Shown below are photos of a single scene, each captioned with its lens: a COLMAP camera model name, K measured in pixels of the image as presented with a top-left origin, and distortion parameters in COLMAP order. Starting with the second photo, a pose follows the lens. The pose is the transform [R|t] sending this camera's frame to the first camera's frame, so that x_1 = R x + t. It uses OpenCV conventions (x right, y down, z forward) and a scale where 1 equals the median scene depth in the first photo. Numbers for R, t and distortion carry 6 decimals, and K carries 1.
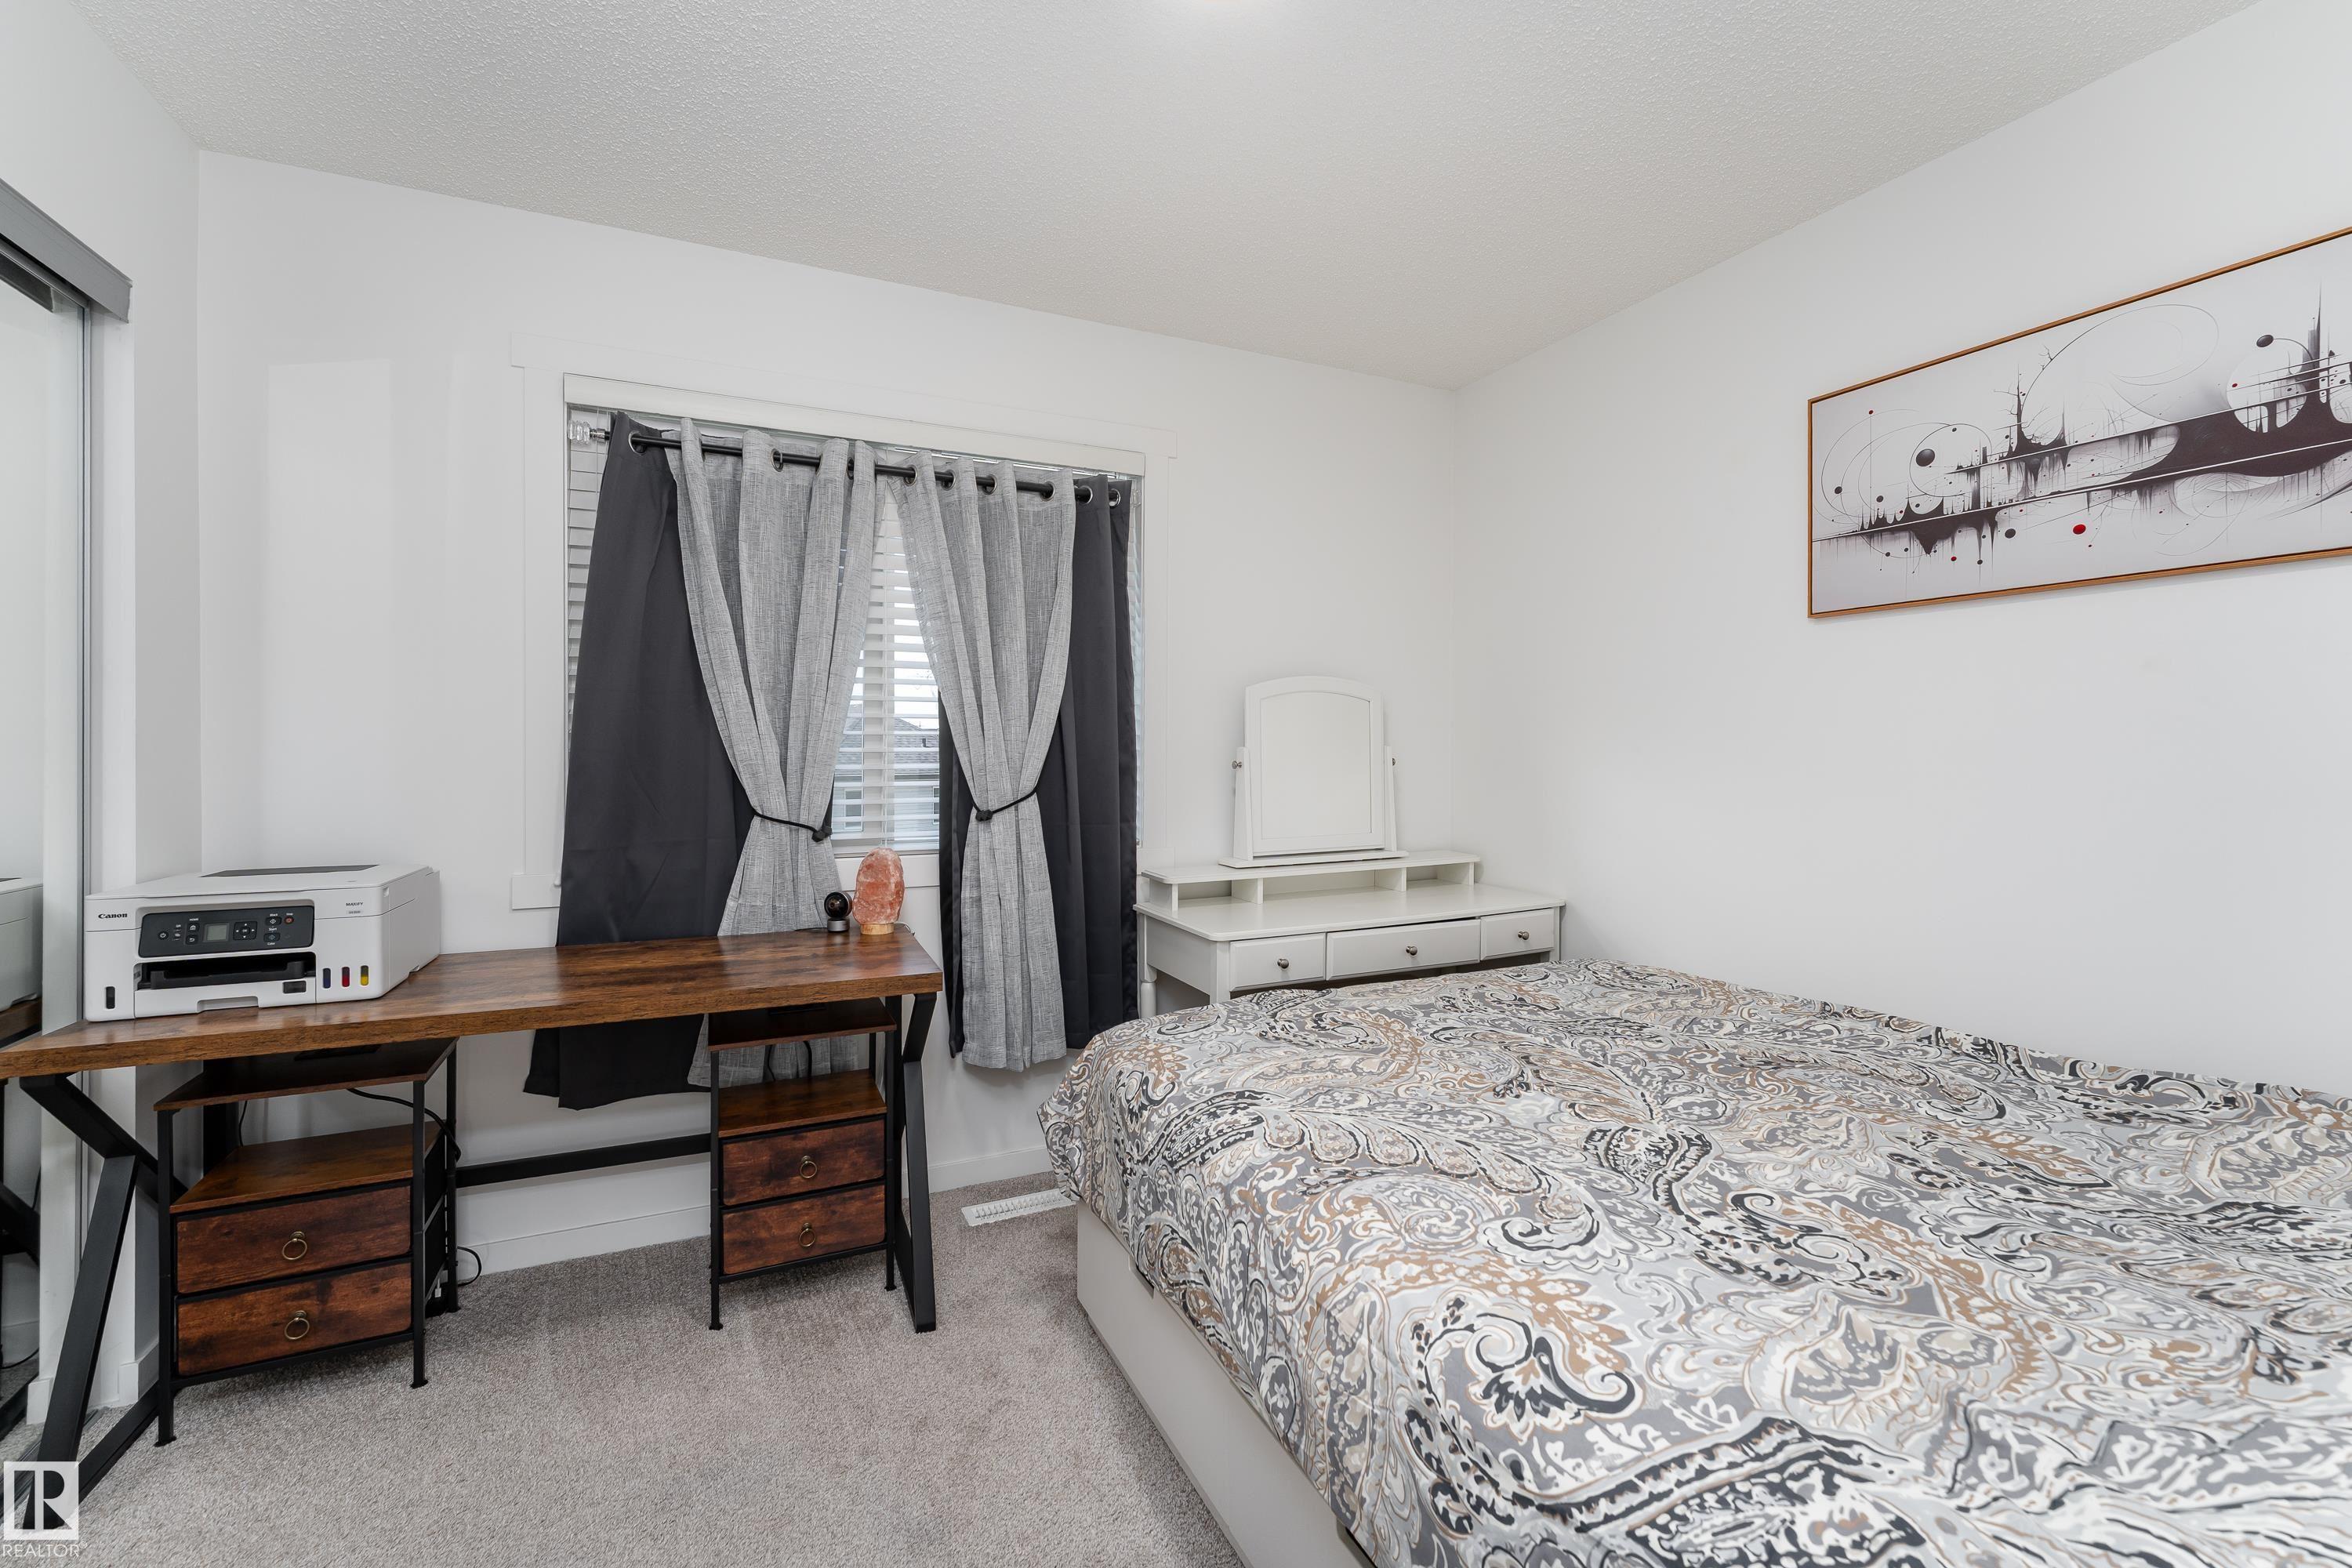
lens RADIAL K [[960.6, 0, 1181.3], [0, 960.6, 767.4], [0, 0, 1]] dist [0.004159, 0.000064]
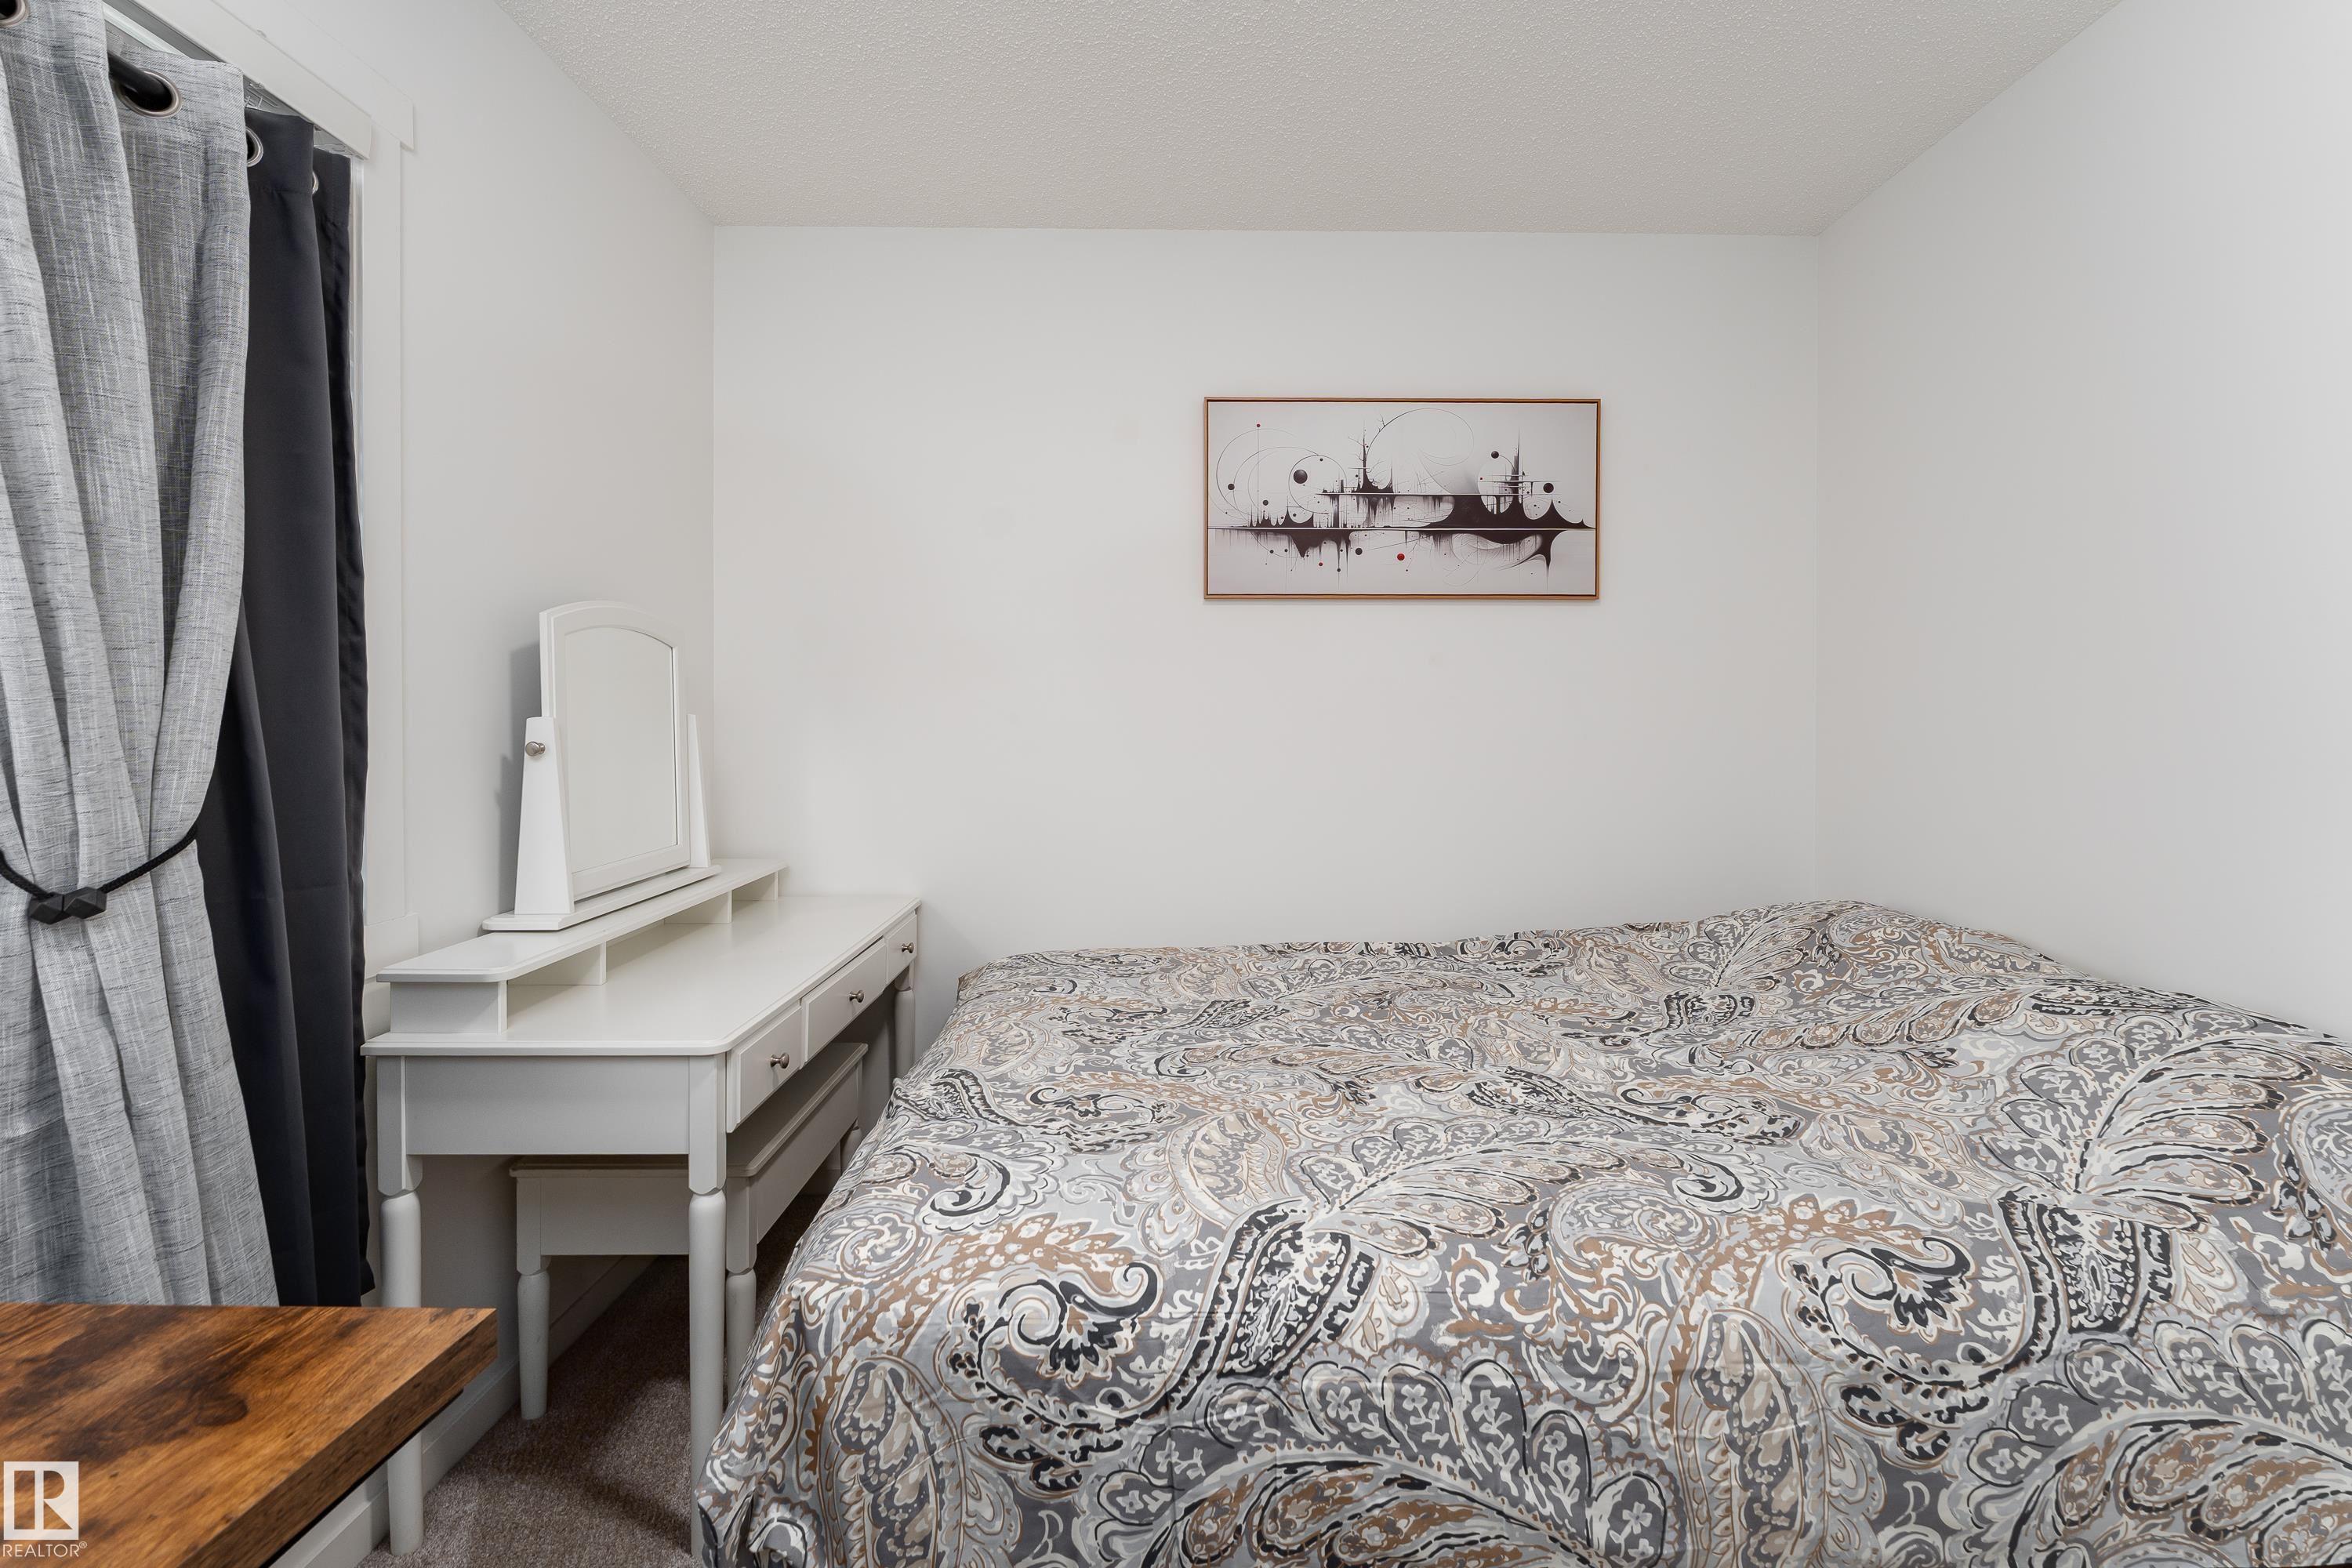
lens RADIAL K [[1081.2, 0, 1182.6], [0, 1081.2, 736.7], [0, 0, 1]] dist [0.003149, 0.000456]
pose [[0.420854, -0.019960, 0.906909, -0.508123], [0.018034, 0.999744, 0.013634, -0.016910], [-0.906949, 0.010617, 0.421106, 0.551968]]
